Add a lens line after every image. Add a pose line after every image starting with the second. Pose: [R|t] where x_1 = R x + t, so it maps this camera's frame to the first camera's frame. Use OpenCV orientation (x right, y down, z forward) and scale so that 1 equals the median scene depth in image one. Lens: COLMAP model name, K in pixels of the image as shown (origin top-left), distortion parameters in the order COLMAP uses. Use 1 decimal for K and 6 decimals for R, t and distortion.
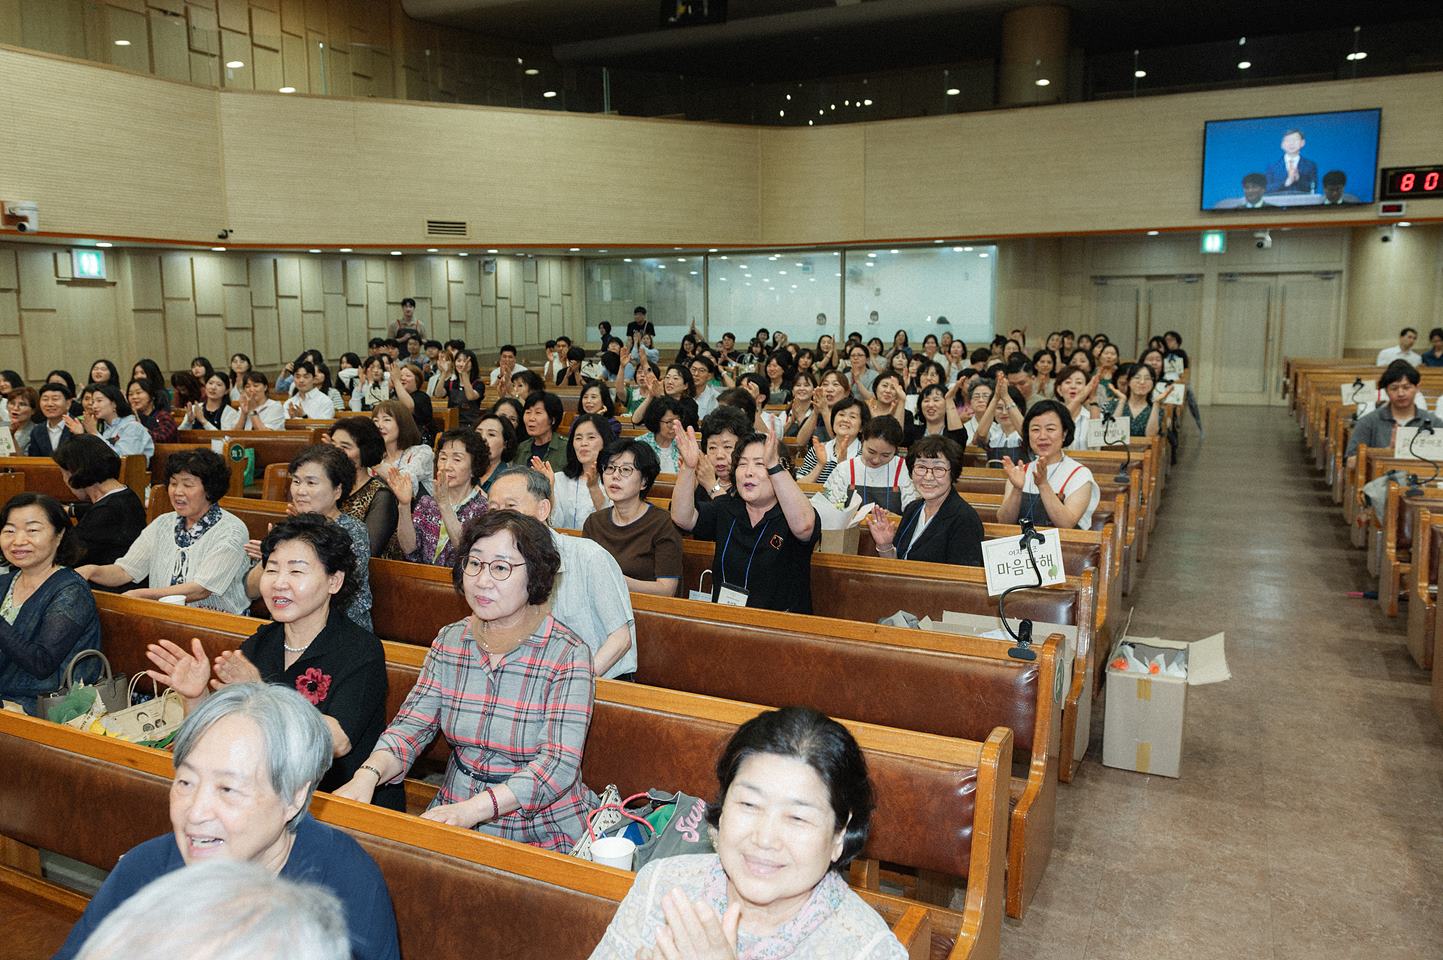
lens RADIAL K [[1055.1, 0, 728.1], [0, 1055.1, 470.2], [0, 0, 1]] dist [-0.001246, -0.006284]
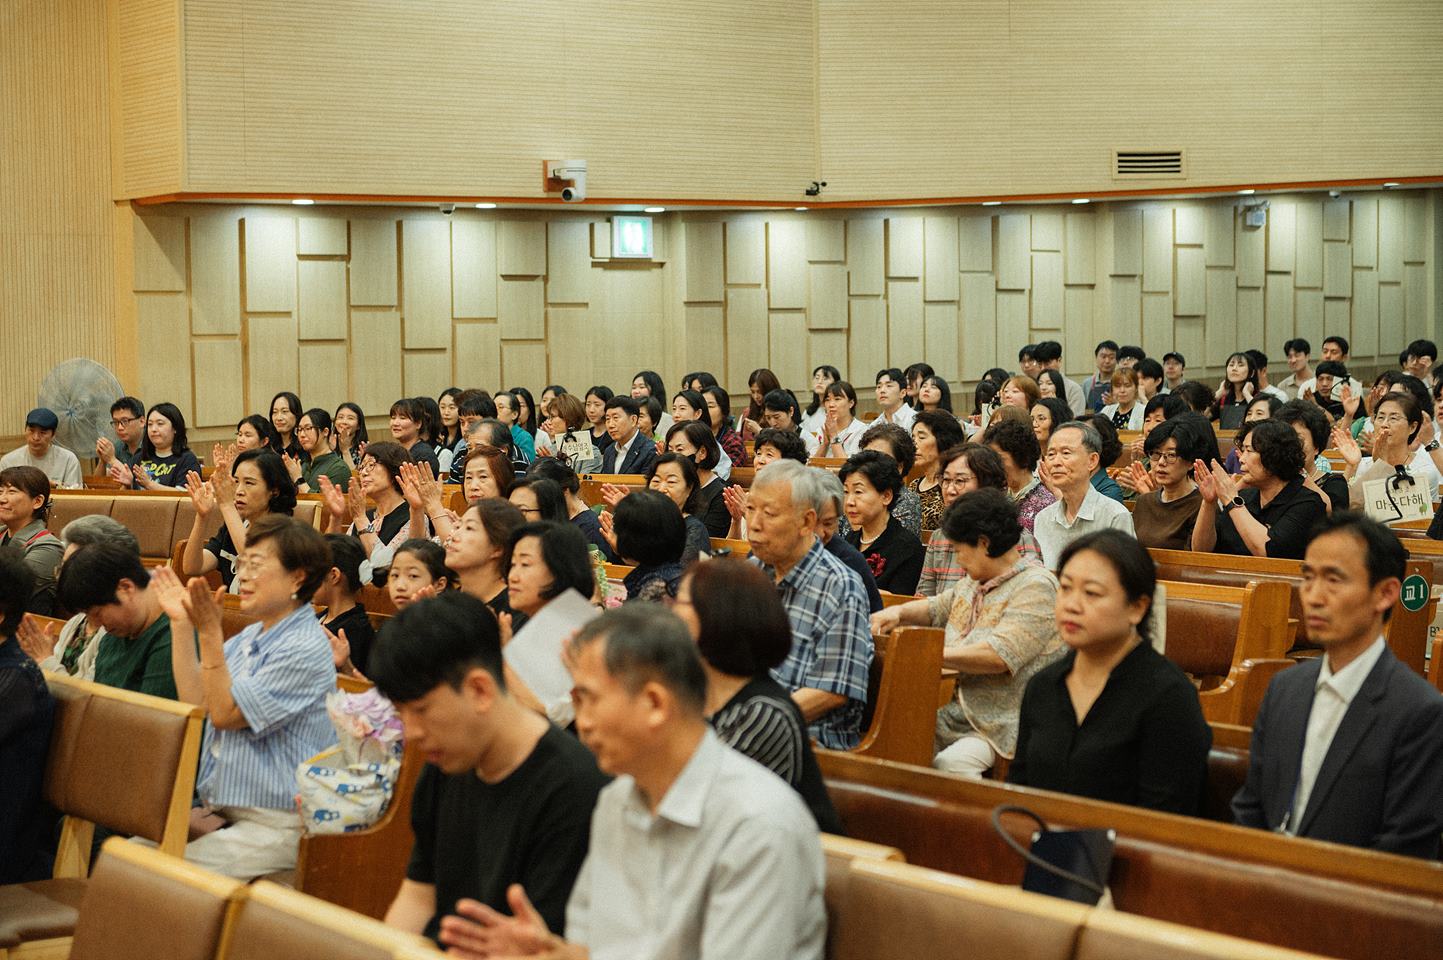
lens RADIAL K [[2552.0, 0, 721.5], [0, 2552.0, 480.0], [0, 0, 1]] dist [0.002774, 0.053053]
pose [[0.889679, 0.021264, -0.456092, 0.197835], [-0.056227, 0.996414, -0.063225, 0.061109], [0.453112, 0.081895, 0.887684, -0.418725]]
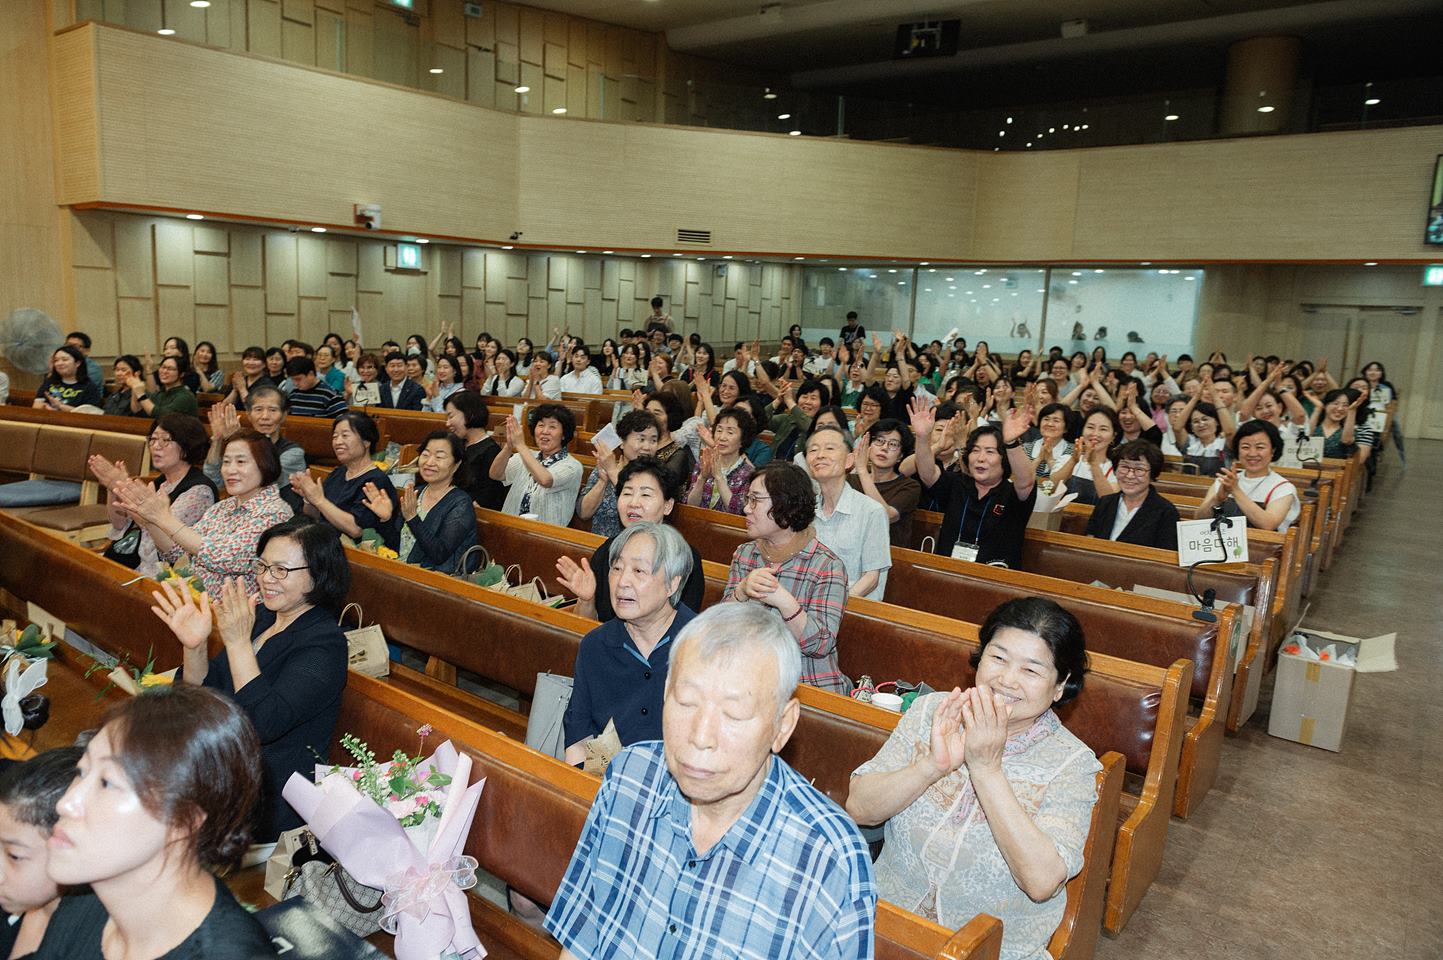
lens RADIAL K [[977.0, 0, 721.5], [0, 977.0, 480.0], [0, 0, 1]] dist [-0.008048, -0.001458]
pose [[0.978364, 0.080076, -0.190769, -0.013629], [-0.076703, 0.996740, 0.025010, 0.006907], [0.192150, -0.009836, 0.981316, -0.044370]]
